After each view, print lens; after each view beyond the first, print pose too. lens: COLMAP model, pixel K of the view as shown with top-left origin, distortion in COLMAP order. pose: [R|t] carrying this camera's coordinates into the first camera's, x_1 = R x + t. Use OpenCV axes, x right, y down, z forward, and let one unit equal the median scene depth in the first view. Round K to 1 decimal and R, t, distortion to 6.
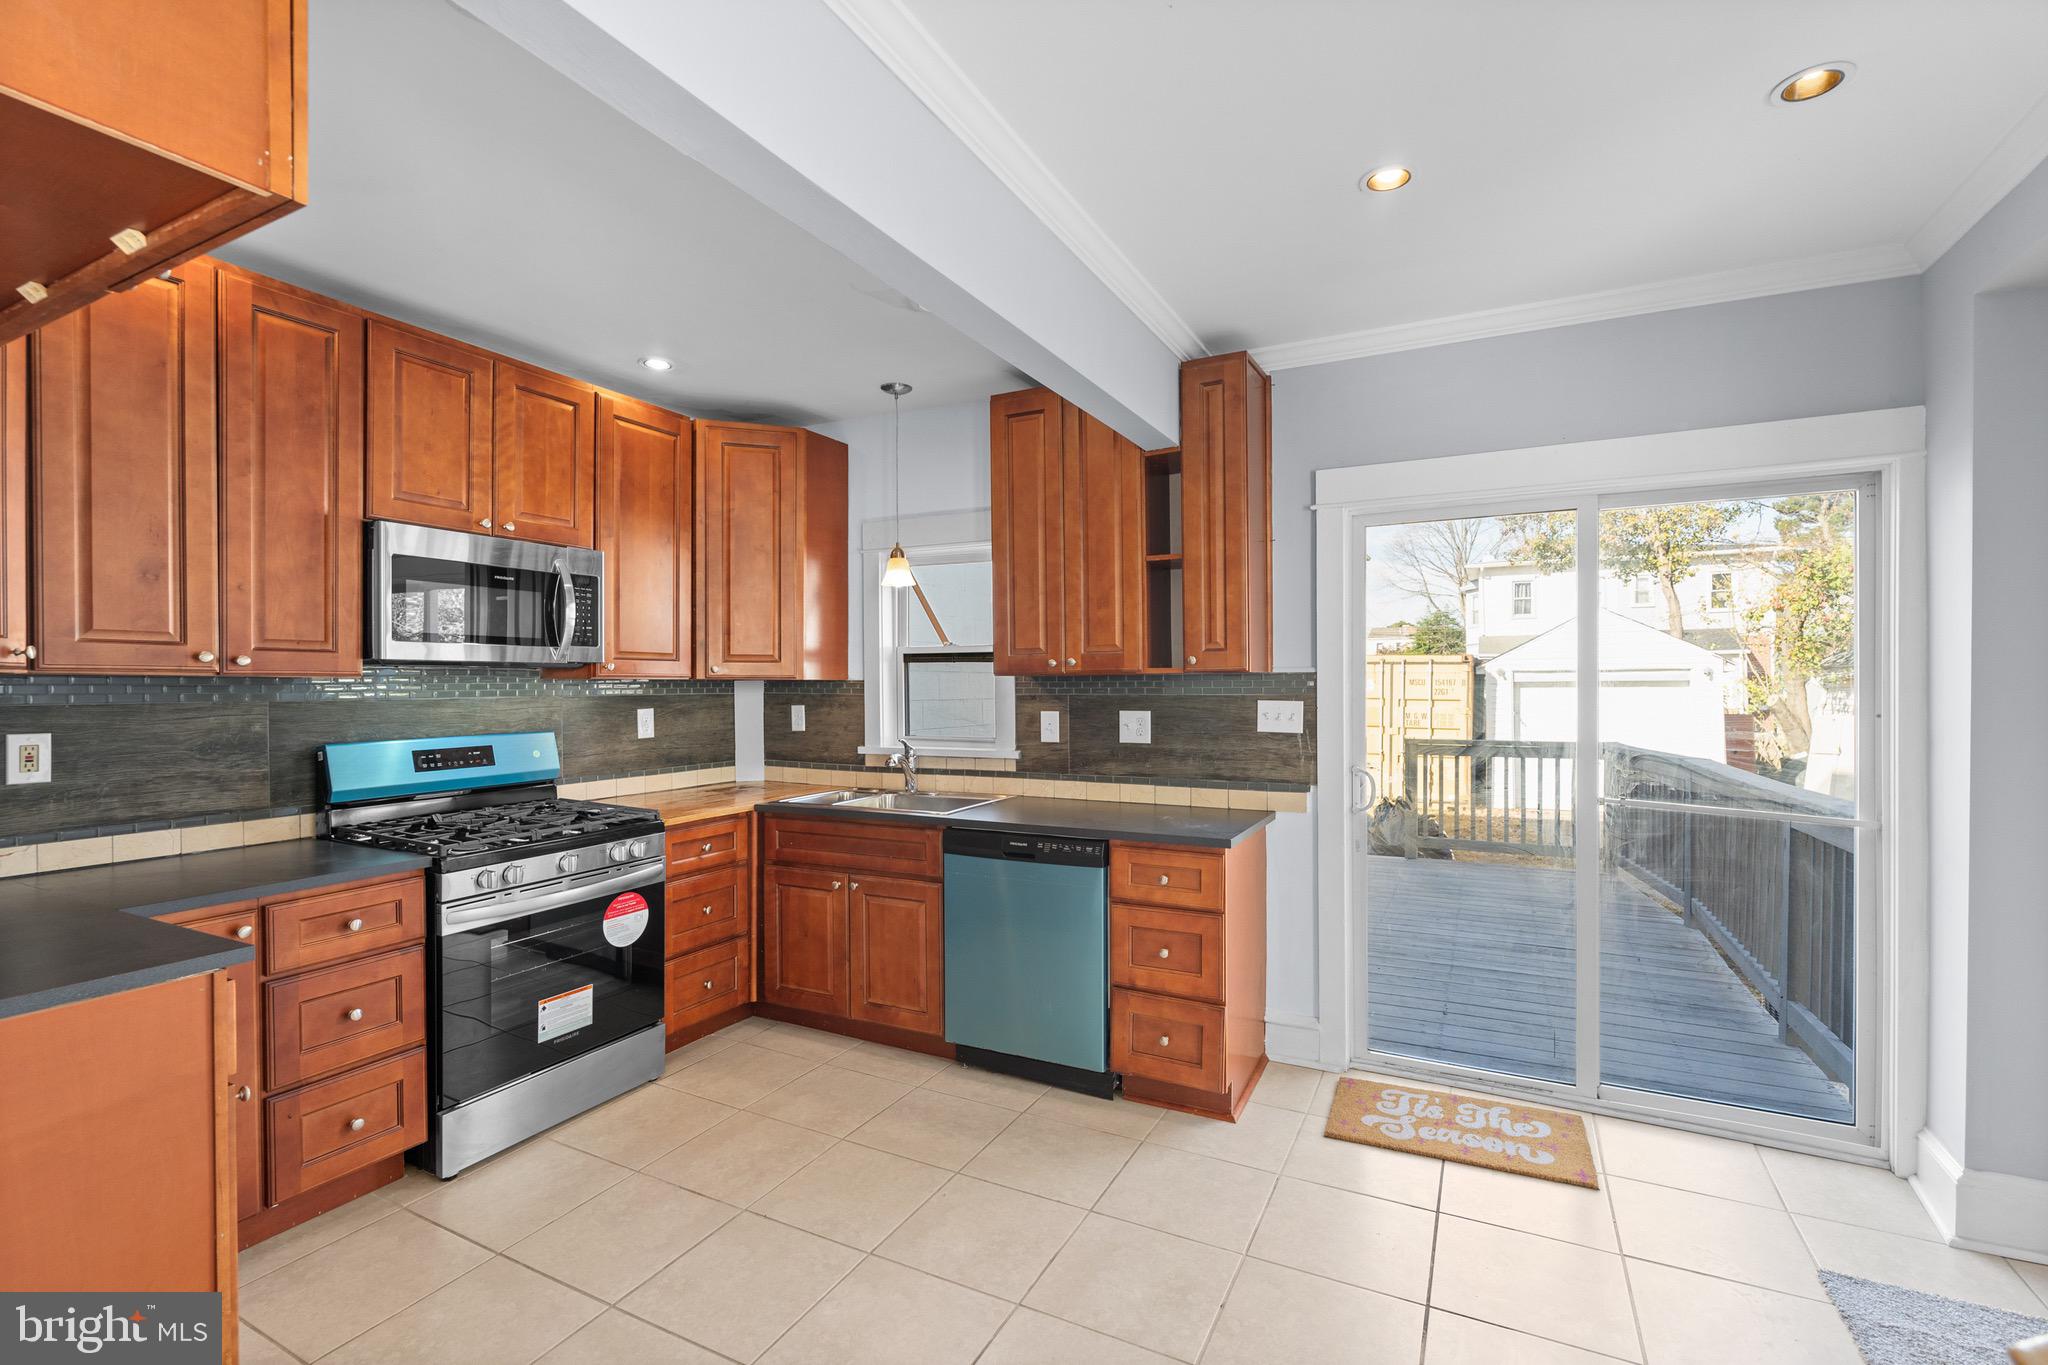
lens RADIAL K [[922.0, 0, 1023.5], [0, 922.0, 693.4], [0, 0, 1]] dist [-0.004594, 0.003317]
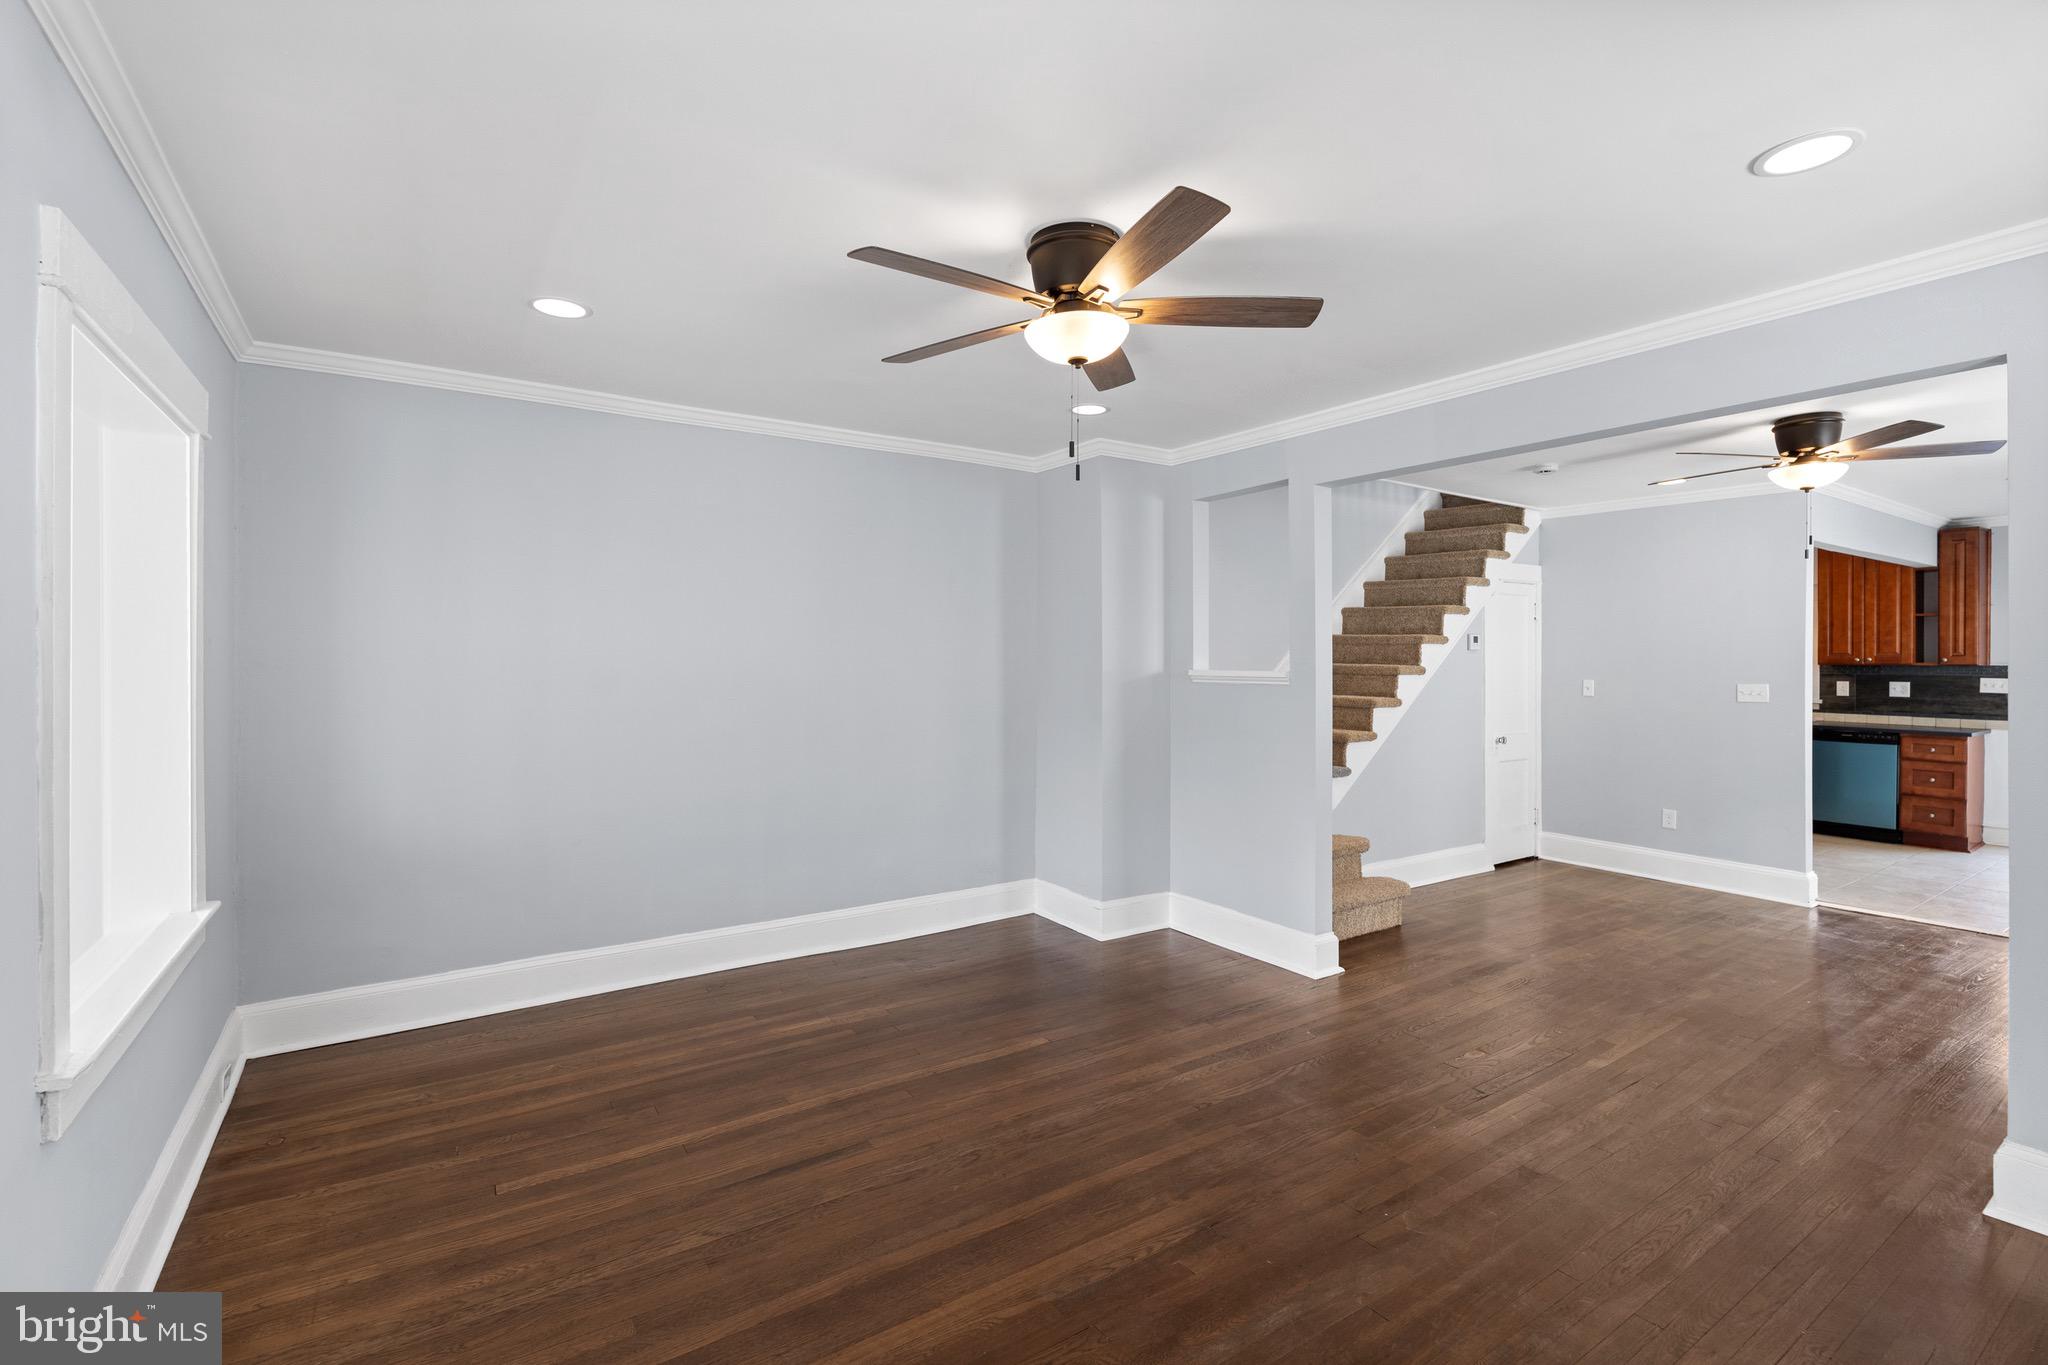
lens RADIAL K [[922.0, 0, 1044.4], [0, 922.0, 665.2], [0, 0, 1]] dist [-0.004594, 0.003317]
pose [[0.887175, 0.012026, -0.461277, -0.764083], [-0.013562, 0.999908, -0.000015, 0.008537], [0.461235, 0.006269, 0.887256, -2.119323]]
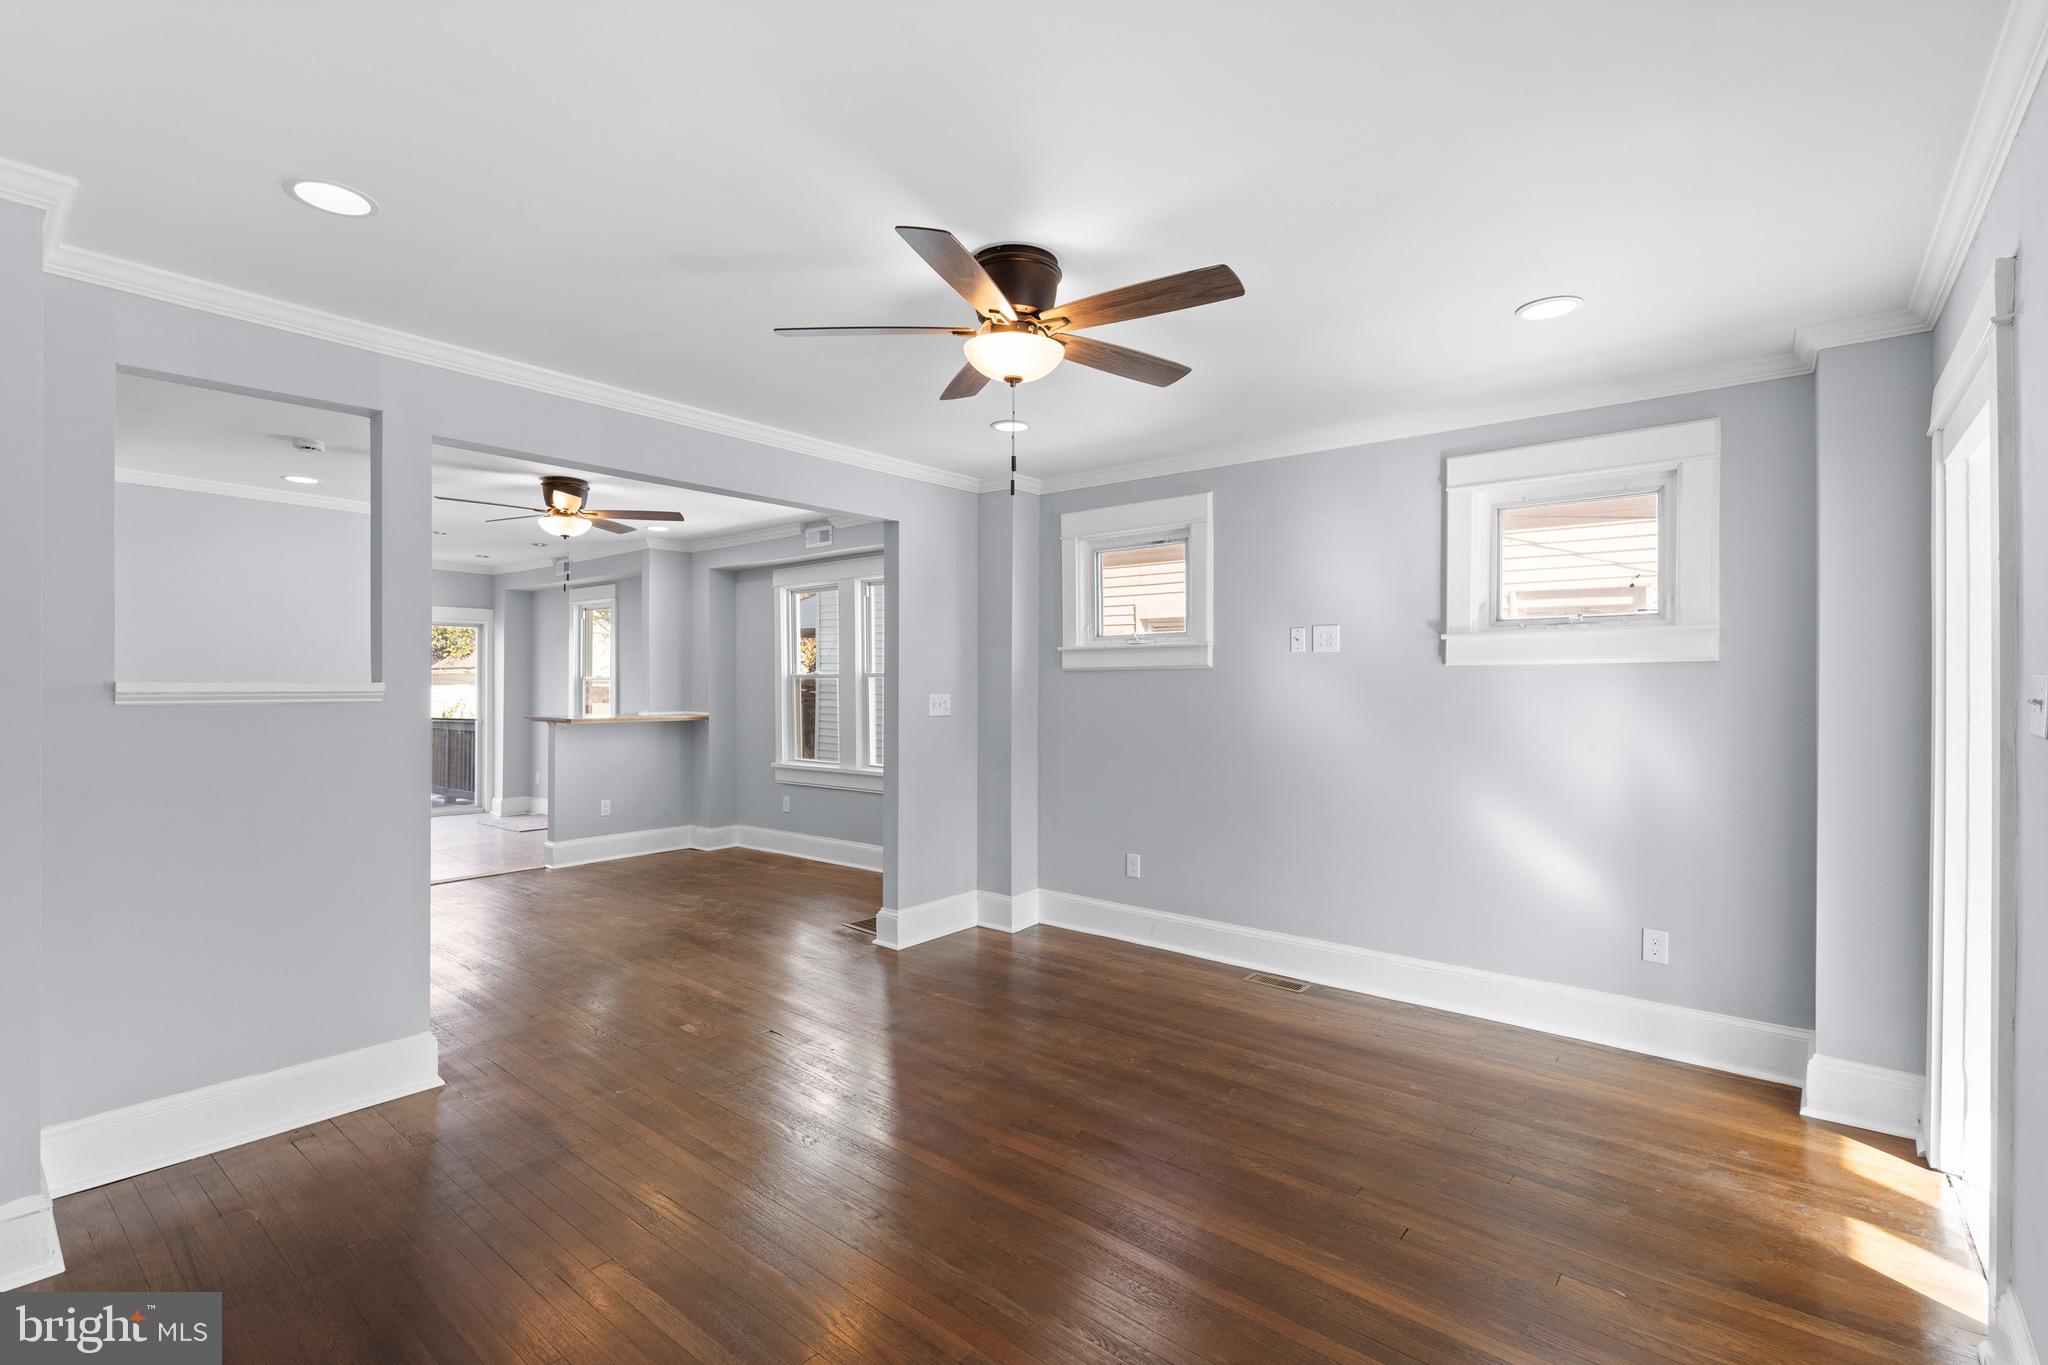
lens RADIAL K [[922.0, 0, 1013.0], [0, 922.0, 678.6], [0, 0, 1]] dist [-0.004594, 0.003317]
pose [[0.217301, 0.010844, 0.976044, -1.878630], [0.002017, 0.999931, -0.011558, 0.021082], [-0.976103, 0.004481, 0.217264, -1.594902]]
